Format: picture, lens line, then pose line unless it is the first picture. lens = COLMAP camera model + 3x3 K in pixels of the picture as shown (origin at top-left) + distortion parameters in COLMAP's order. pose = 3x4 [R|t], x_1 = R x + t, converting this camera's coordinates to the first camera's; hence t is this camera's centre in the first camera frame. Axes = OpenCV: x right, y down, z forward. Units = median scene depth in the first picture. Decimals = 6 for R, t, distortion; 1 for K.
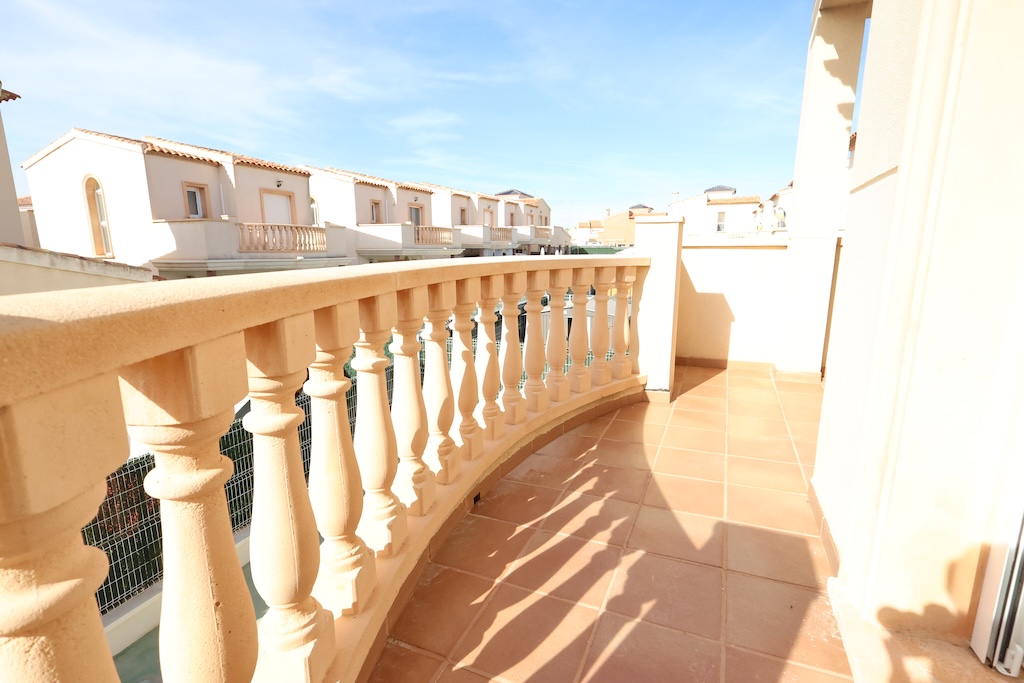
lens RADIAL K [[474.2, 0, 512.0], [0, 474.2, 341.5], [0, 0, 1]] dist [-0.001410, 0.000515]
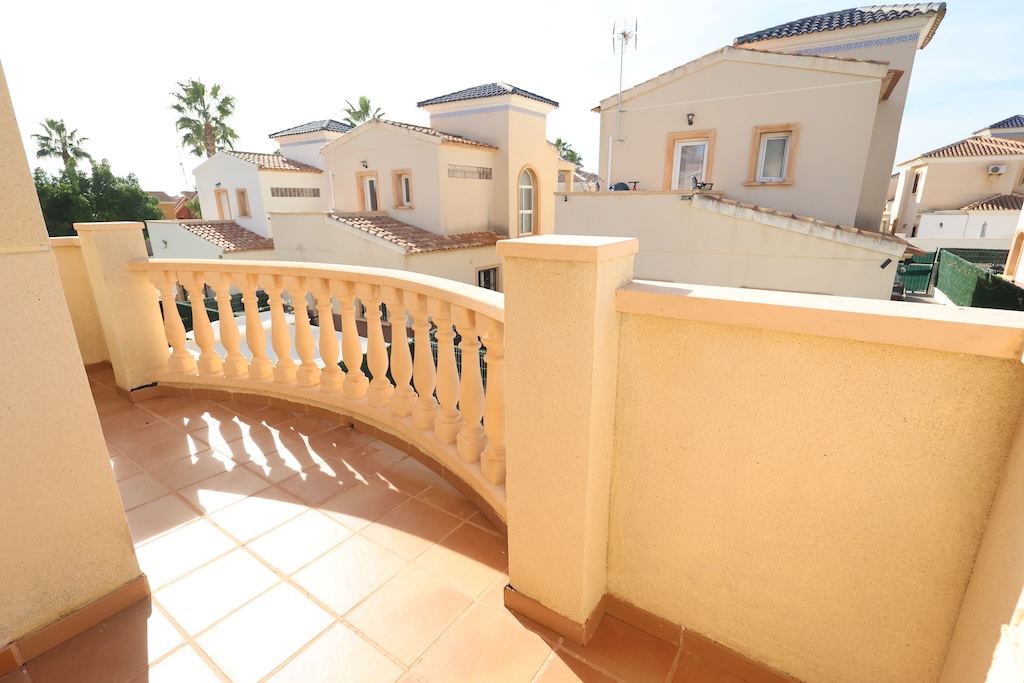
lens RADIAL K [[474.2, 0, 512.0], [0, 474.2, 341.5], [0, 0, 1]] dist [-0.001410, 0.000515]
pose [[-0.180872, 0.277099, -0.943664, 1.119660], [-0.178139, 0.934389, 0.308519, -0.445434], [0.967239, 0.223906, -0.119642, 1.541635]]
